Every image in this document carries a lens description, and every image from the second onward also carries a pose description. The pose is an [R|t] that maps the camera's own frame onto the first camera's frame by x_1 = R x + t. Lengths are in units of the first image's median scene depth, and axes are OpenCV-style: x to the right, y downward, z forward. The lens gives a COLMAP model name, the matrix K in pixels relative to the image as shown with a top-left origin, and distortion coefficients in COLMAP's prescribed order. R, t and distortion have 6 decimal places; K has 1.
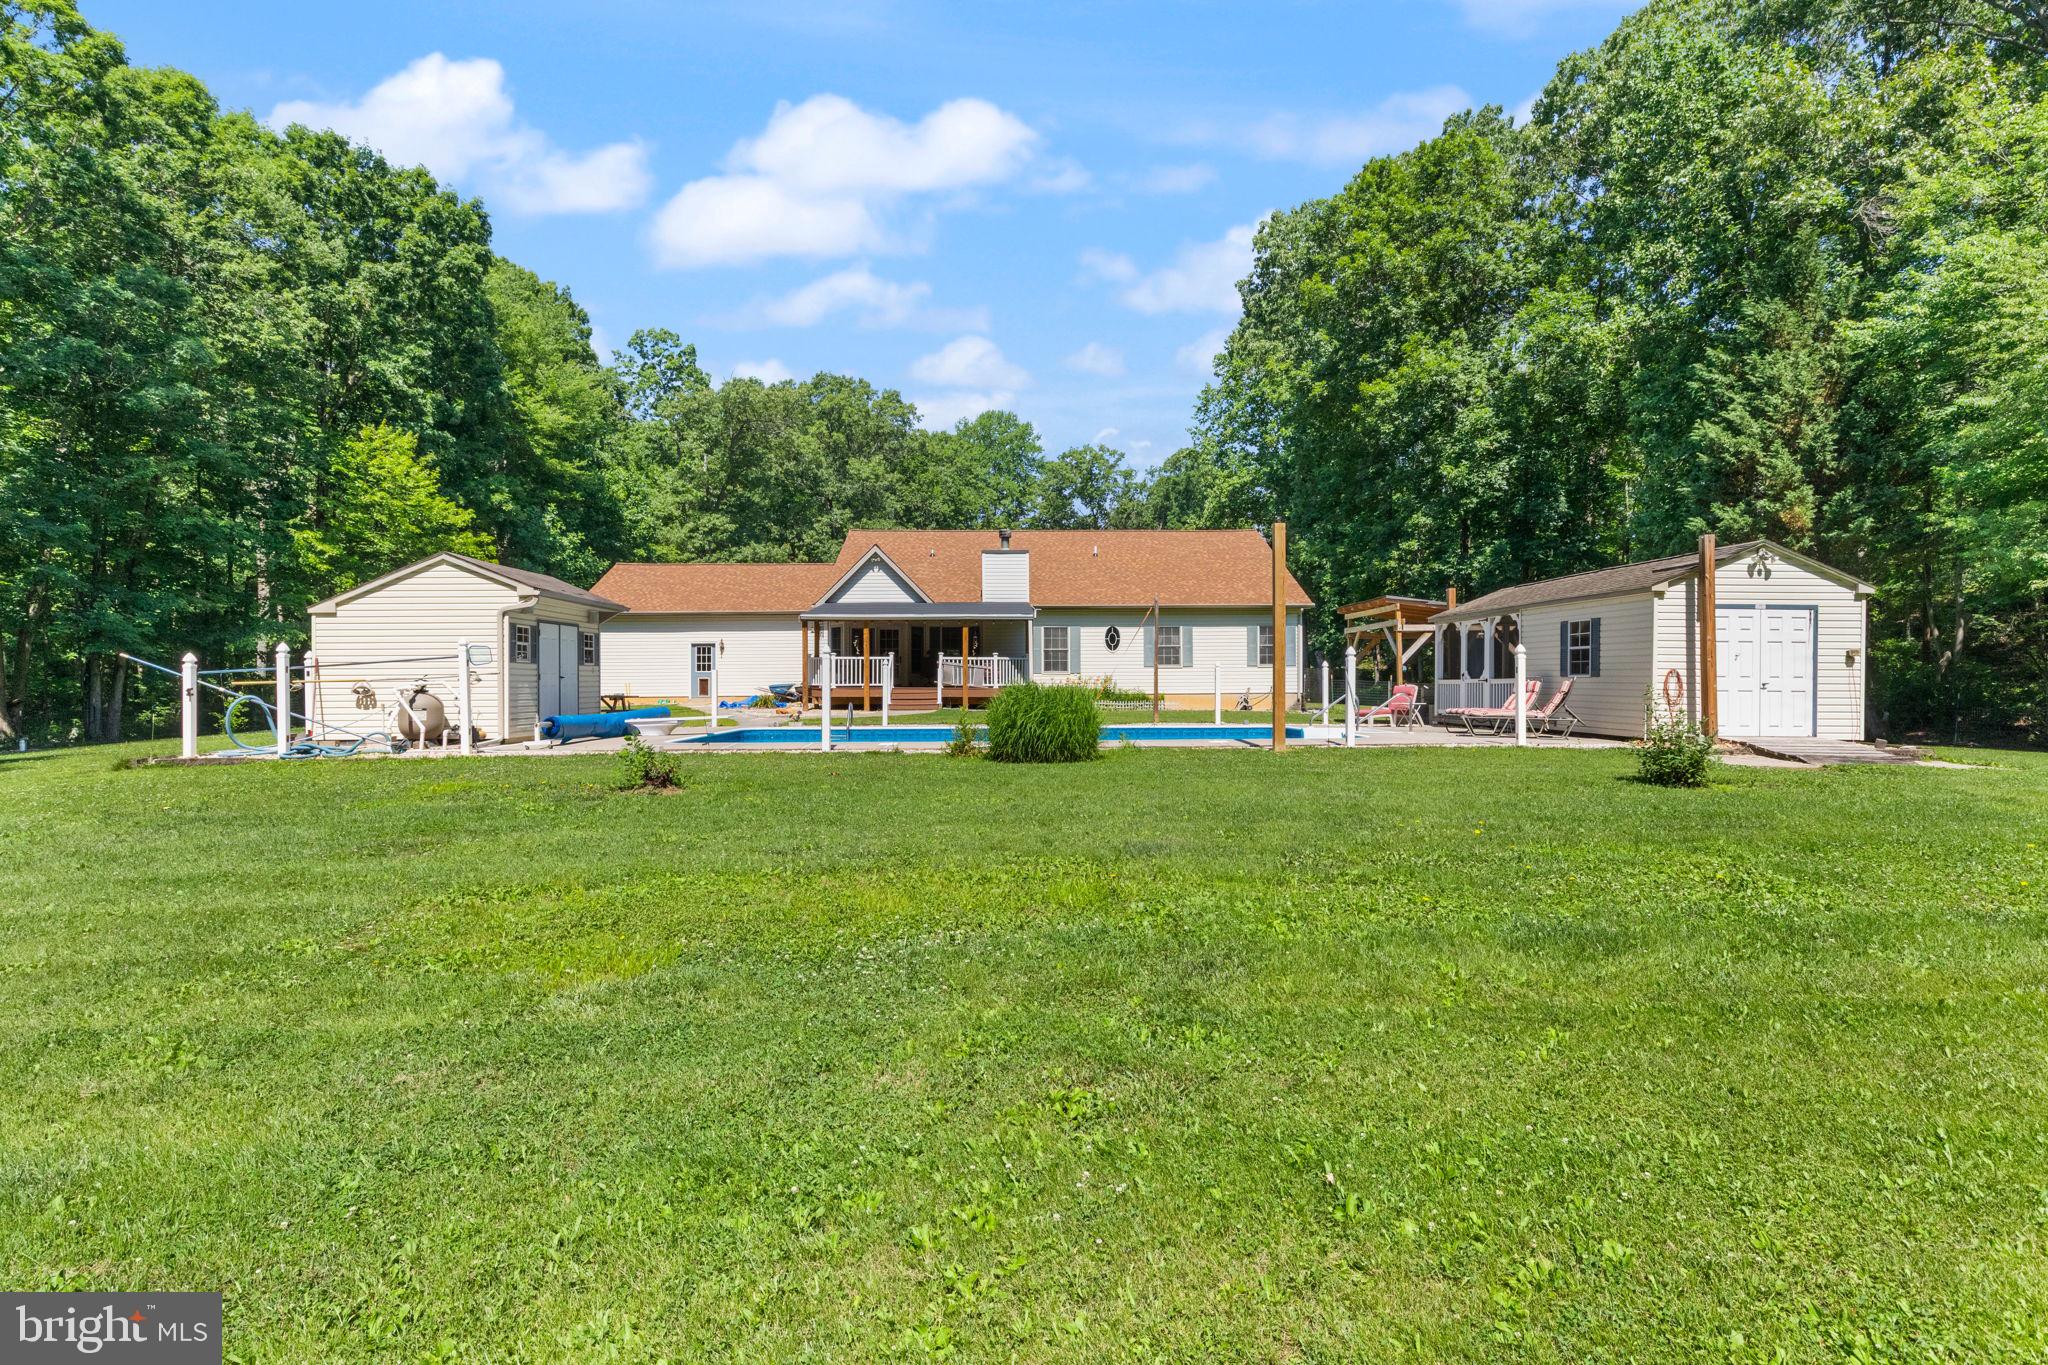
lens RADIAL K [[937.2, 0, 1029.0], [0, 937.2, 680.7], [0, 0, 1]] dist [0.006747, 0.000179]
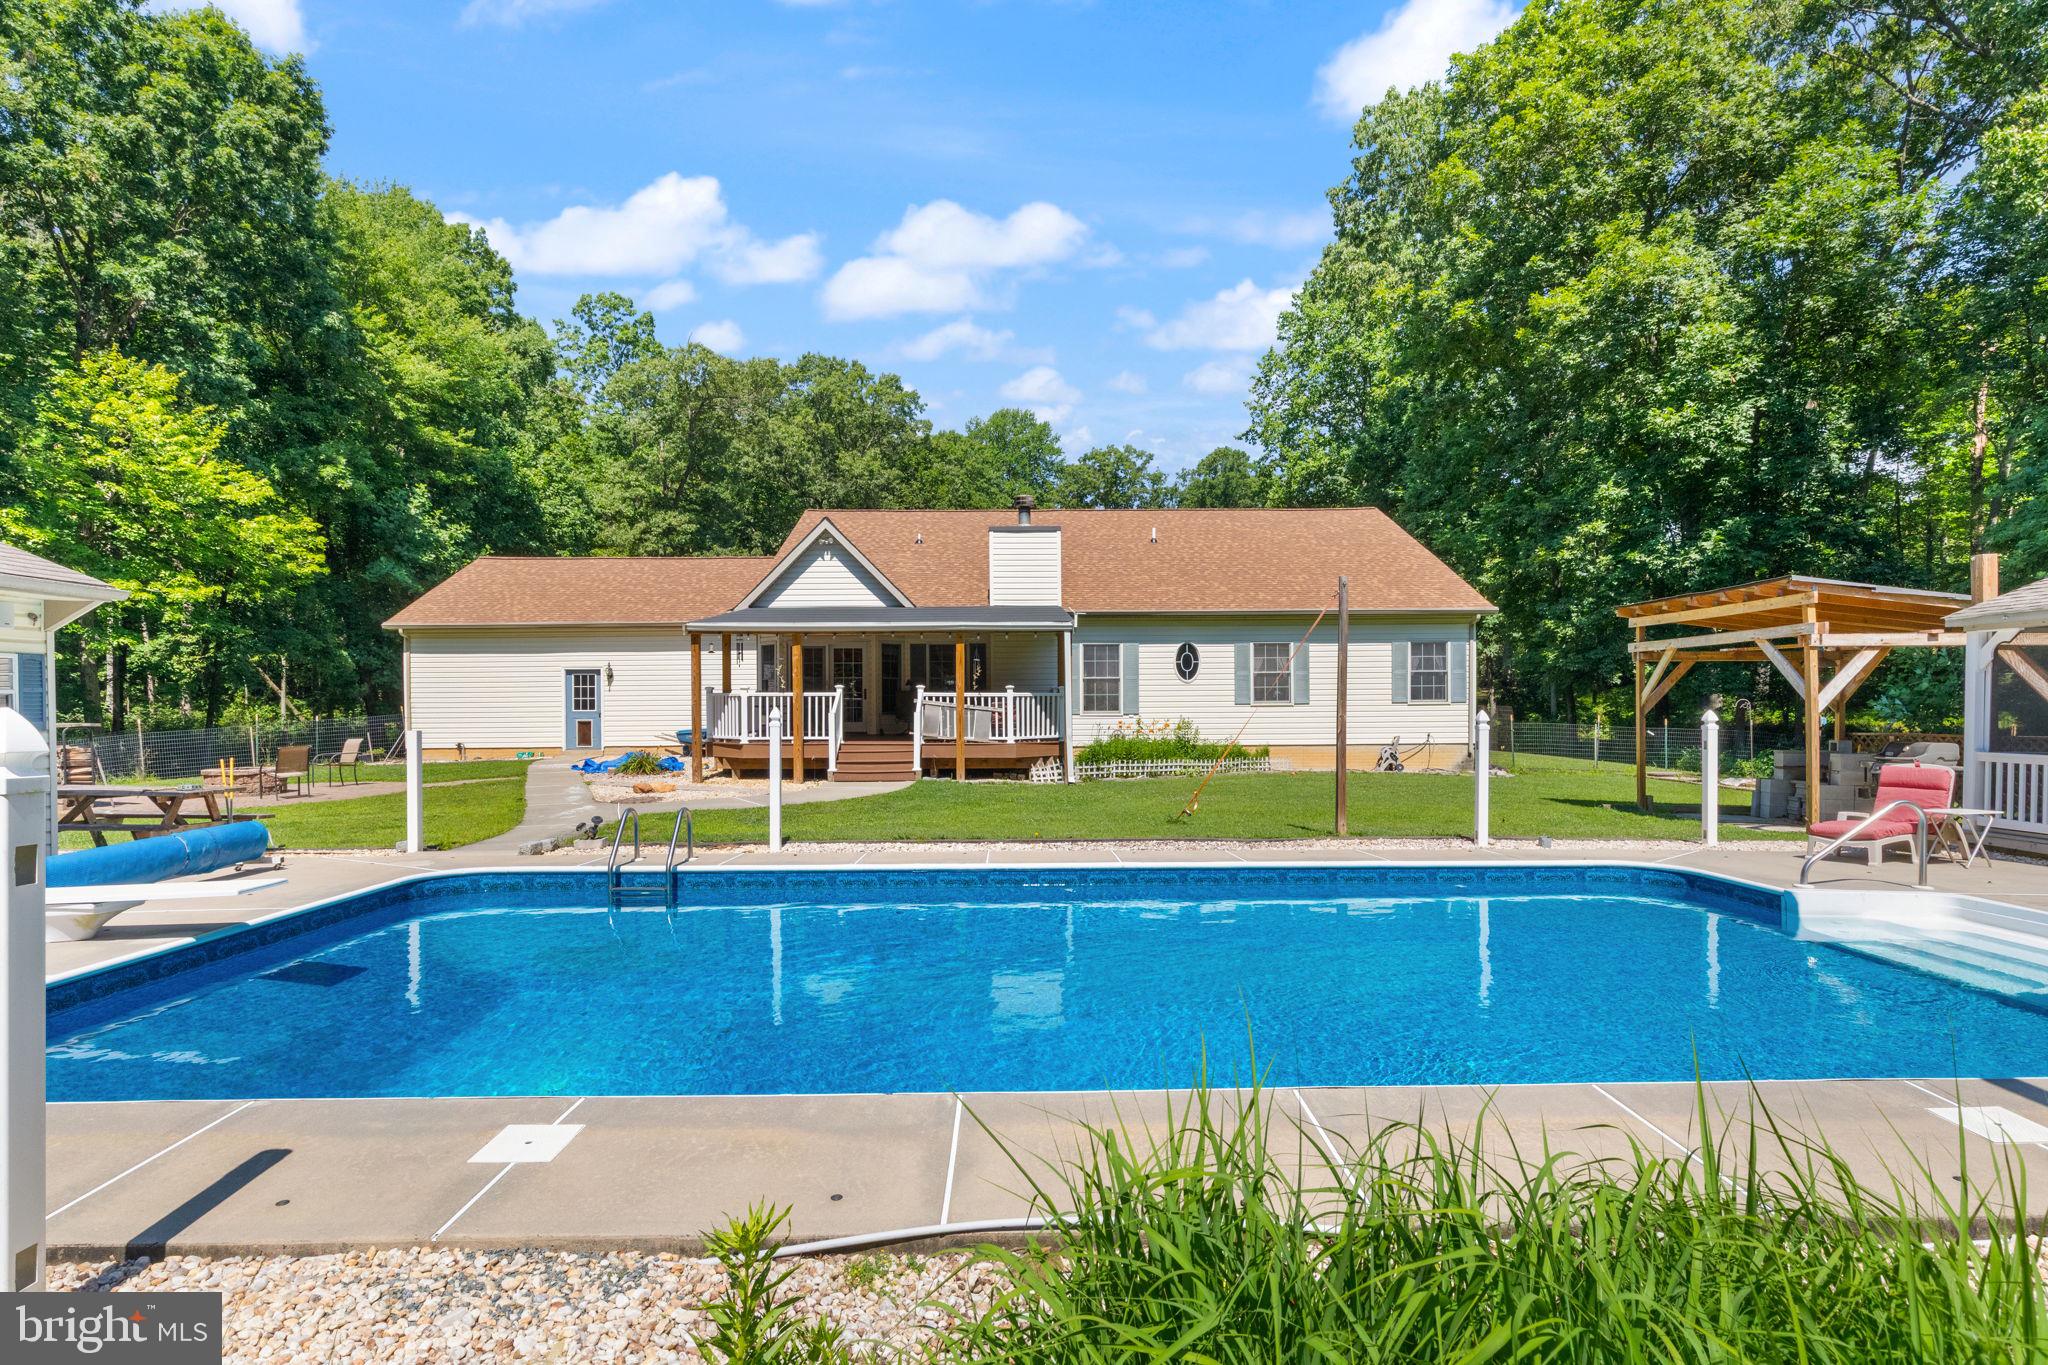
lens RADIAL K [[937.2, 0, 1029.0], [0, 937.2, 680.7], [0, 0, 1]] dist [0.006747, 0.000179]
pose [[0.999867, -0.002572, -0.016105, -0.010251], [0.002198, 0.999729, -0.023175, -0.014447], [0.016160, 0.023137, 0.999602, 0.299774]]
